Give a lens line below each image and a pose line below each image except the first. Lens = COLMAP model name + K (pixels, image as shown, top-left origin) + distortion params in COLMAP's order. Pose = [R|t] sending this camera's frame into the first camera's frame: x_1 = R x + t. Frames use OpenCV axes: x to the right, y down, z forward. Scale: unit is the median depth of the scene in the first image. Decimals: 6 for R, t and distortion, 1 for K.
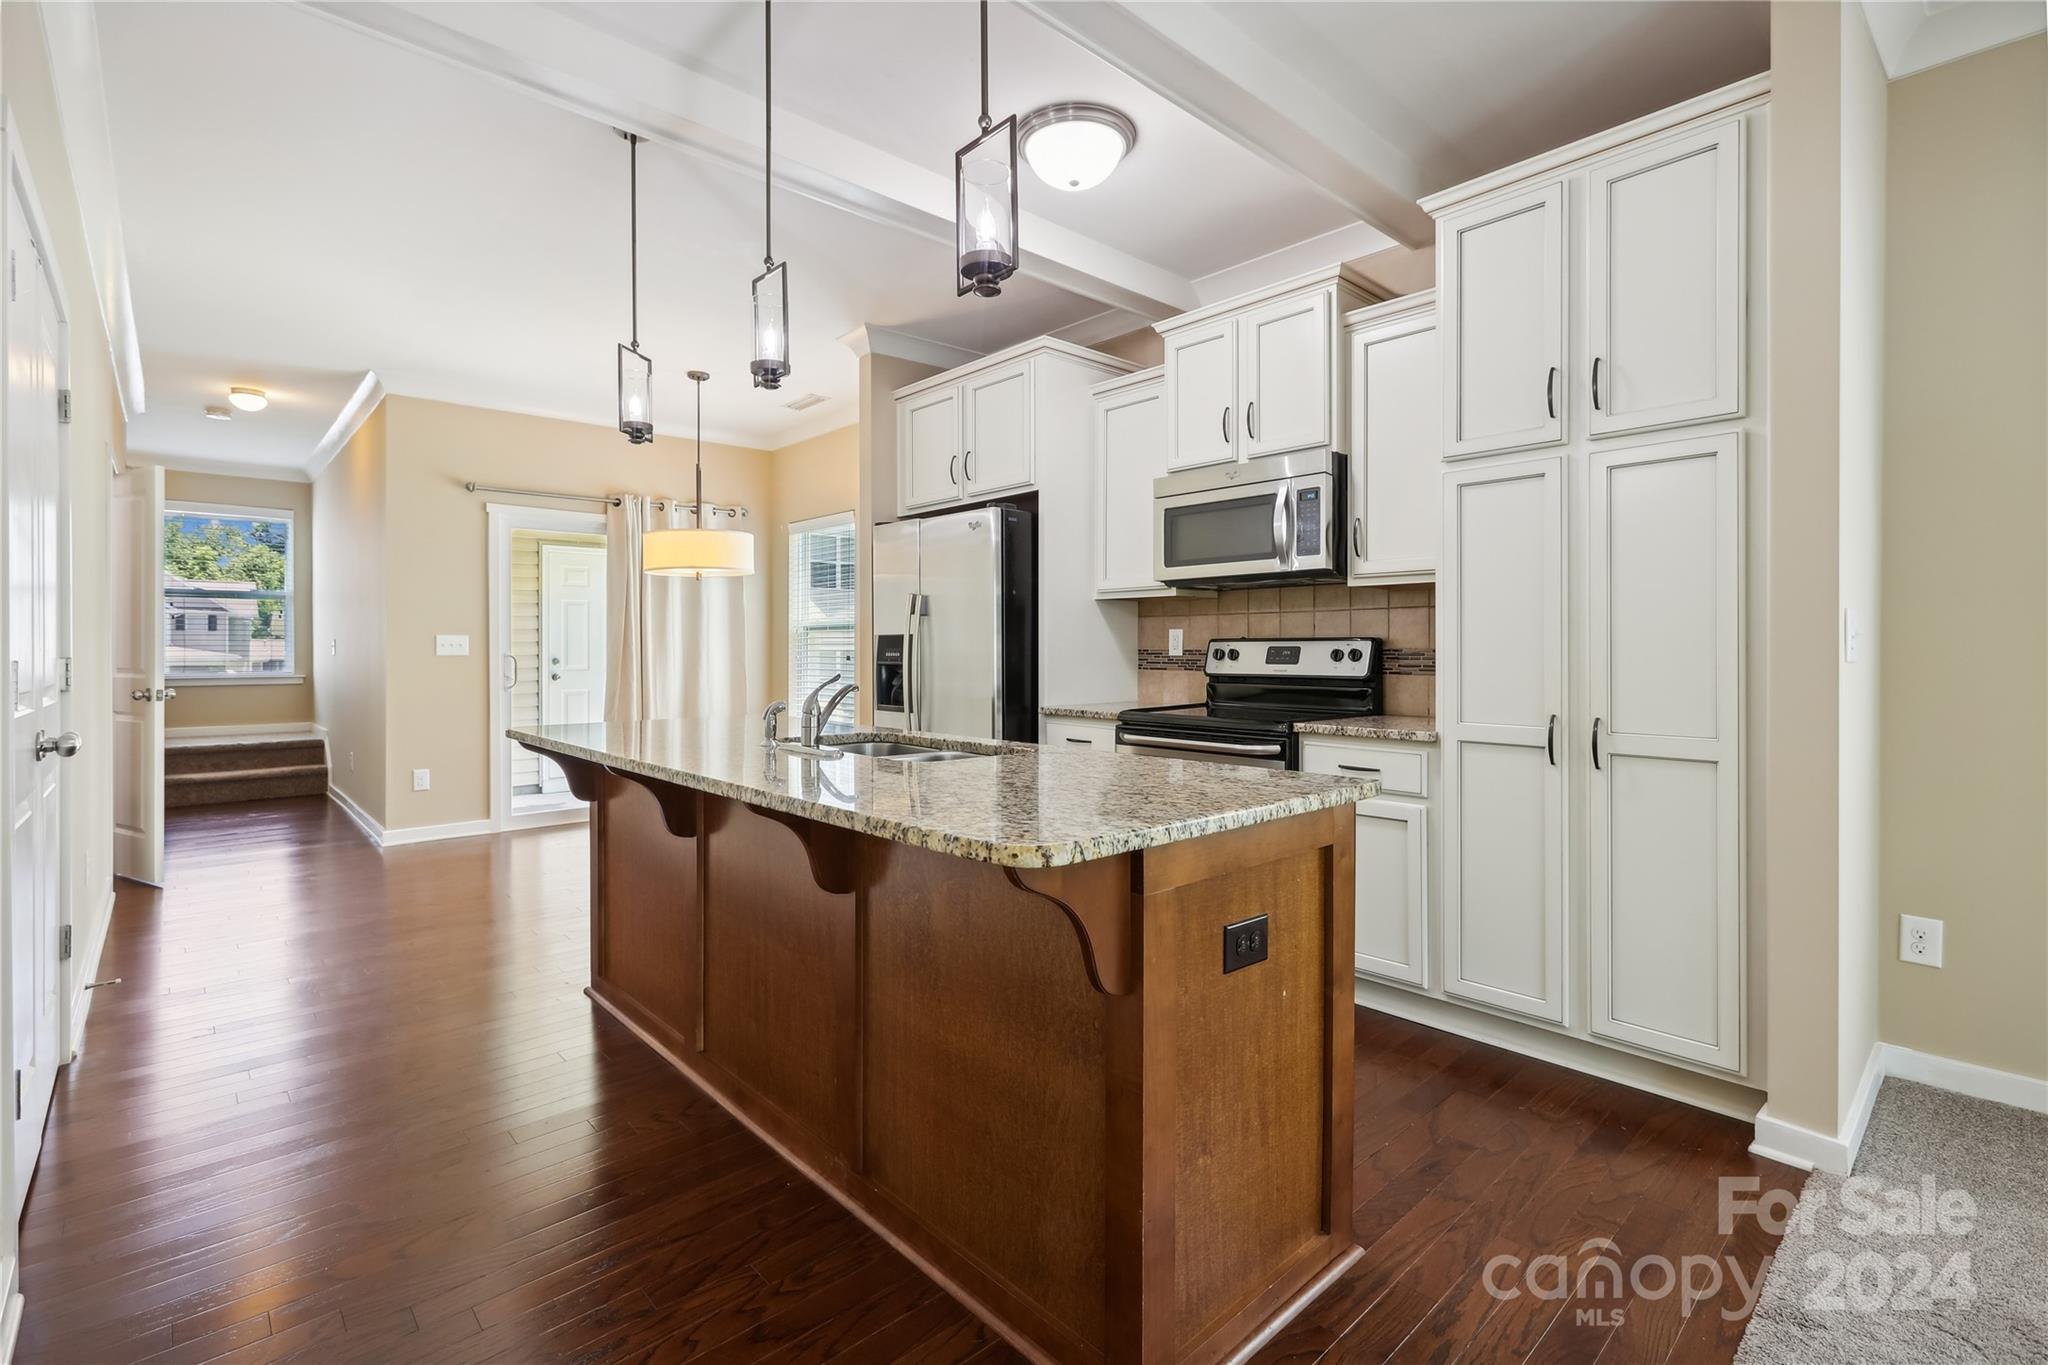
lens RADIAL K [[926.2, 0, 1032.1], [0, 926.2, 666.3], [0, 0, 1]] dist [-0.004492, 0.001695]
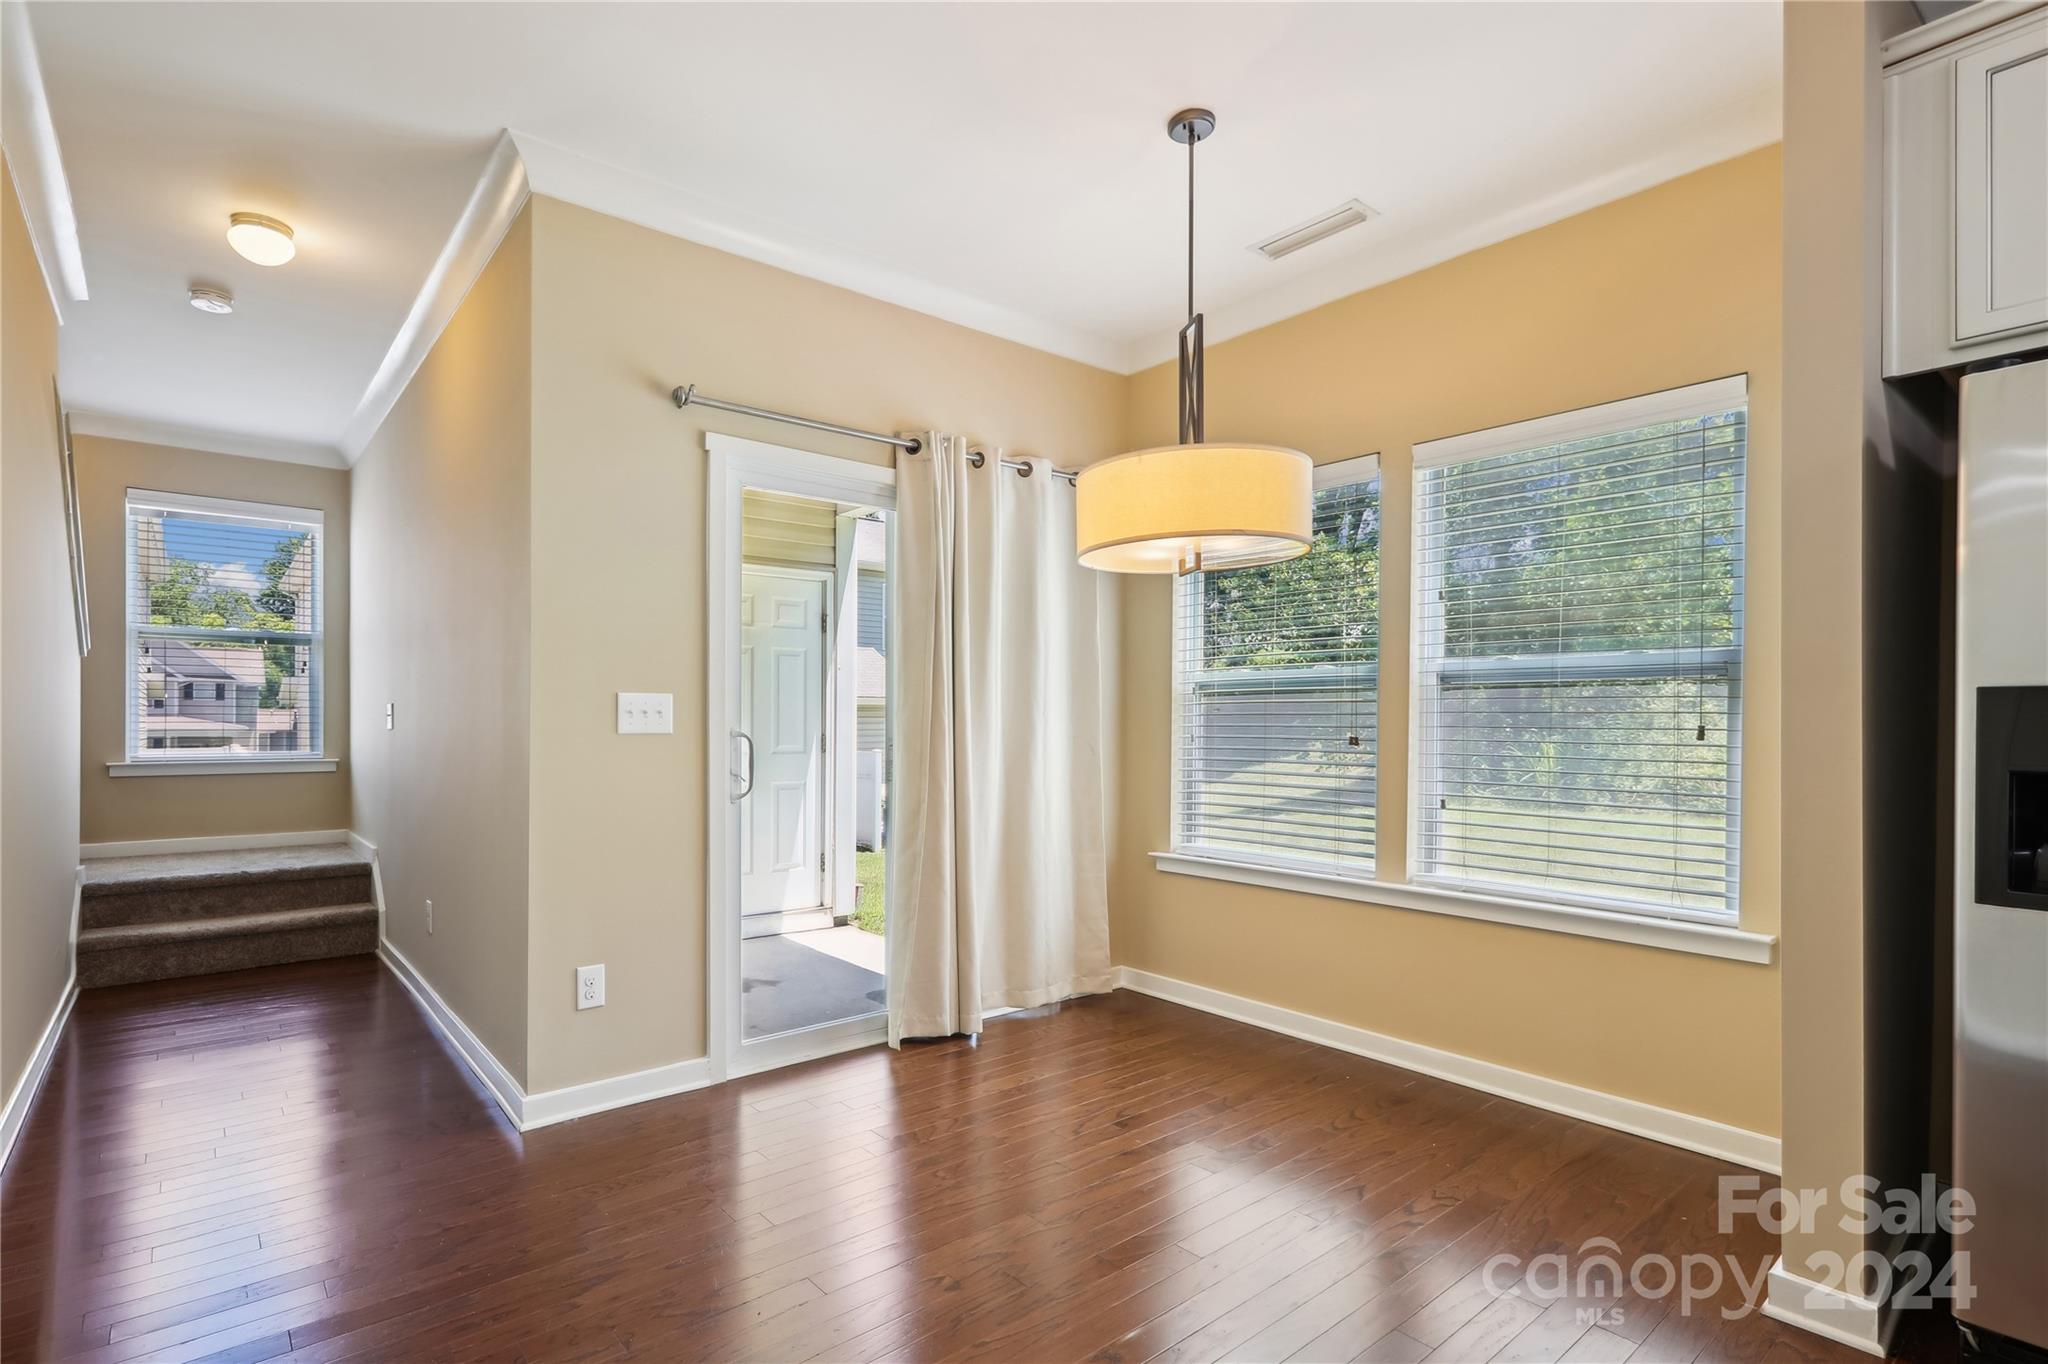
lens RADIAL K [[989.0, 0, 967.7], [0, 989.0, 733.5], [0, 0, 1]] dist [-0.001438, -0.000514]
pose [[0.996808, 0.004159, -0.079731, -0.604798], [-0.004421, 0.999985, -0.003110, -0.016588], [0.079717, 0.003453, 0.996812, 0.710045]]
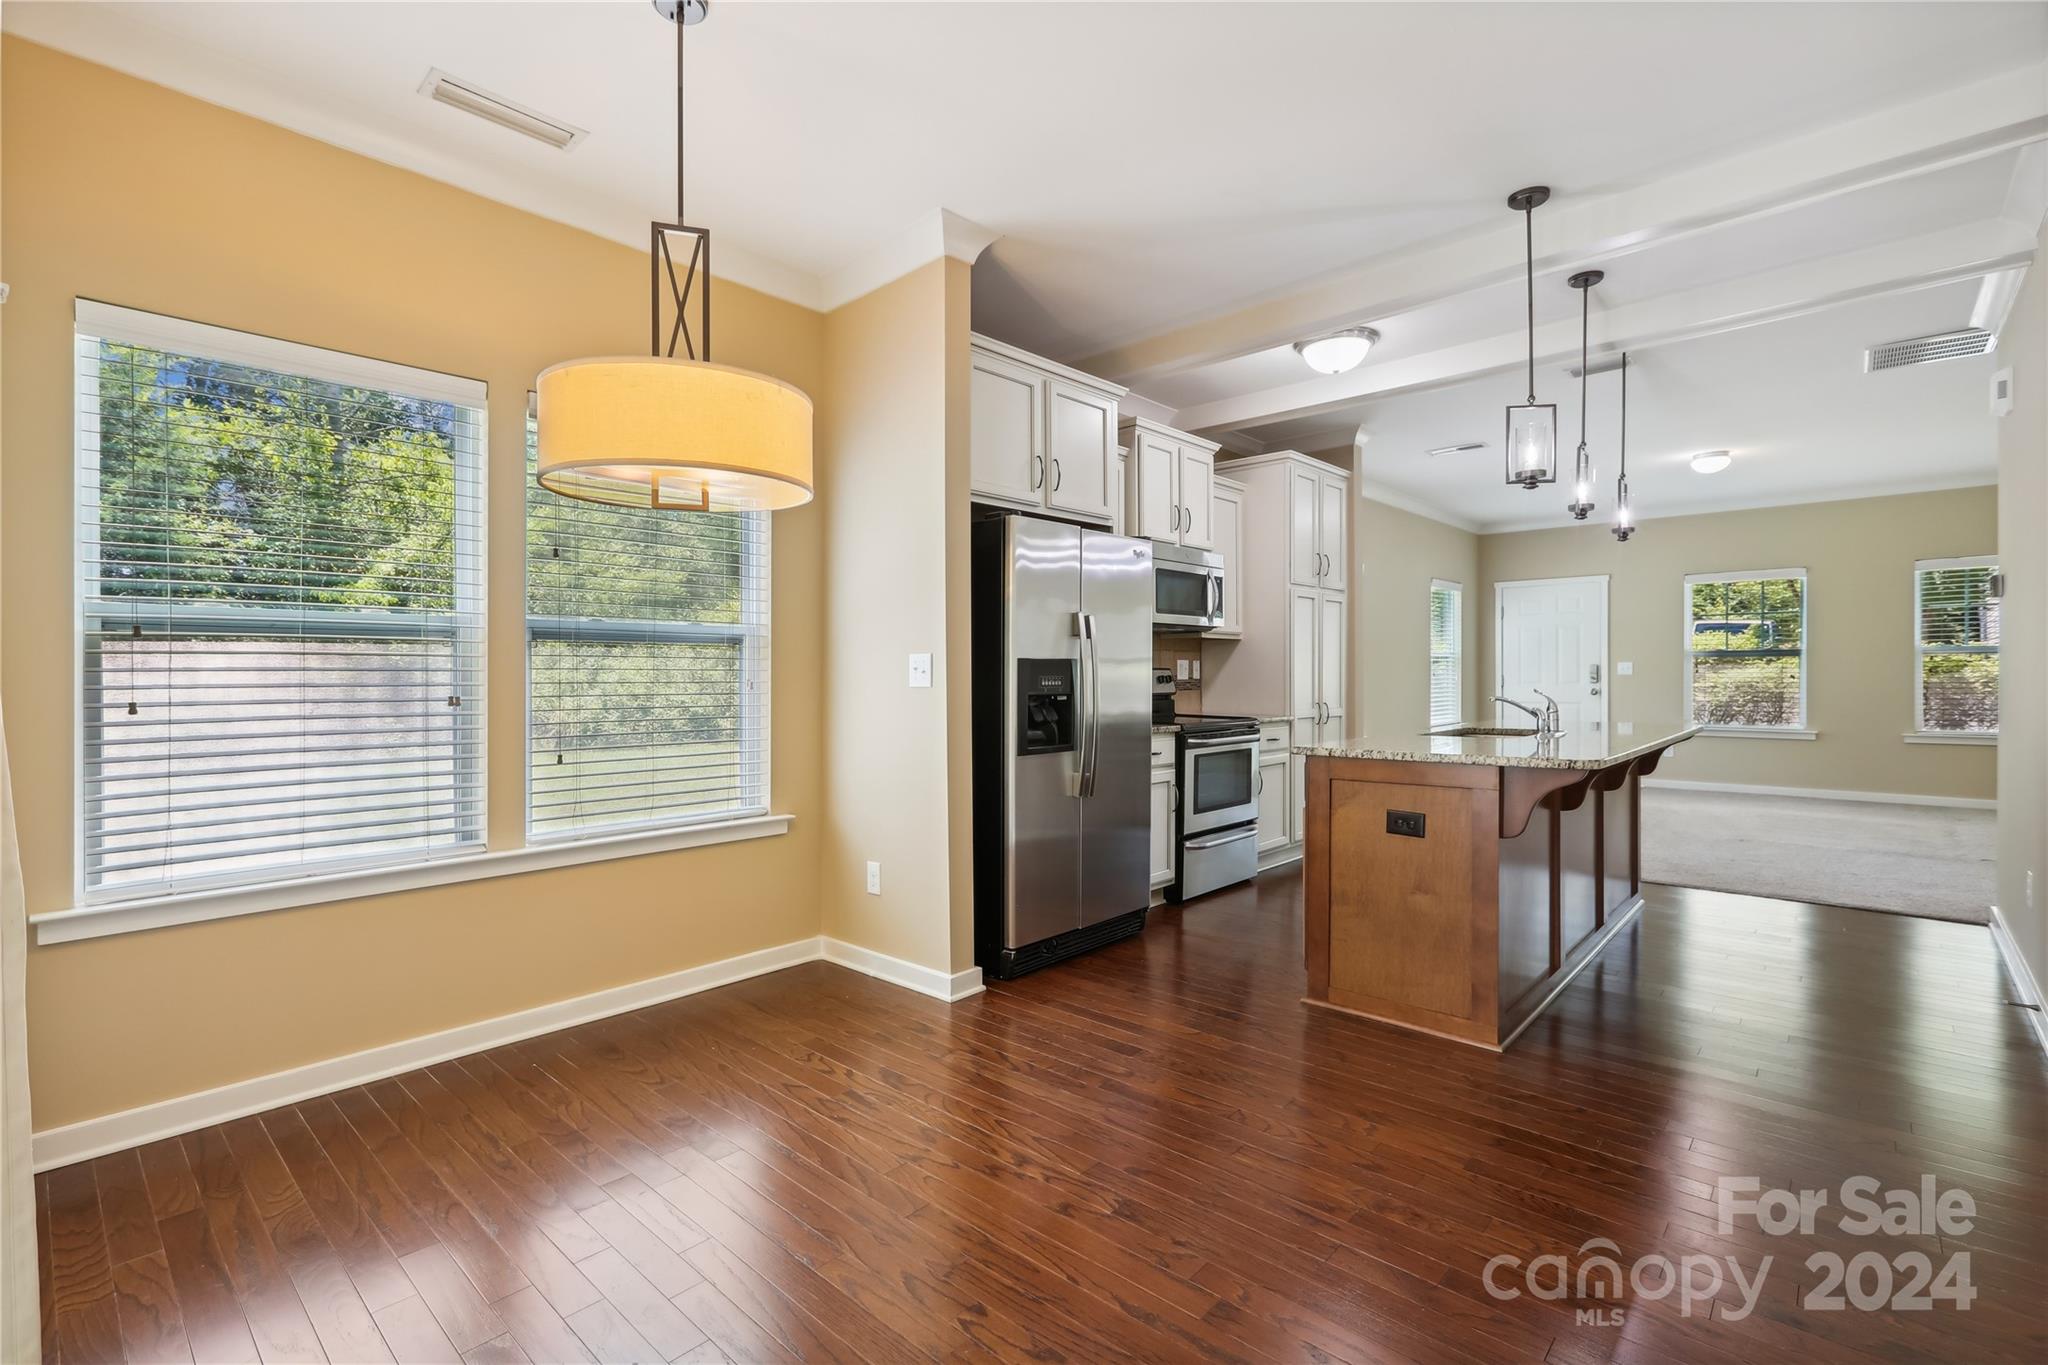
lens RADIAL K [[926.2, 0, 1015.0], [0, 926.2, 697.3], [0, 0, 1]] dist [-0.004492, 0.001695]
pose [[-0.074689, -0.026729, 0.996849, -1.072050], [0.019685, 0.999406, 0.028273, -0.028298], [-0.997013, 0.021735, -0.074118, 1.225761]]
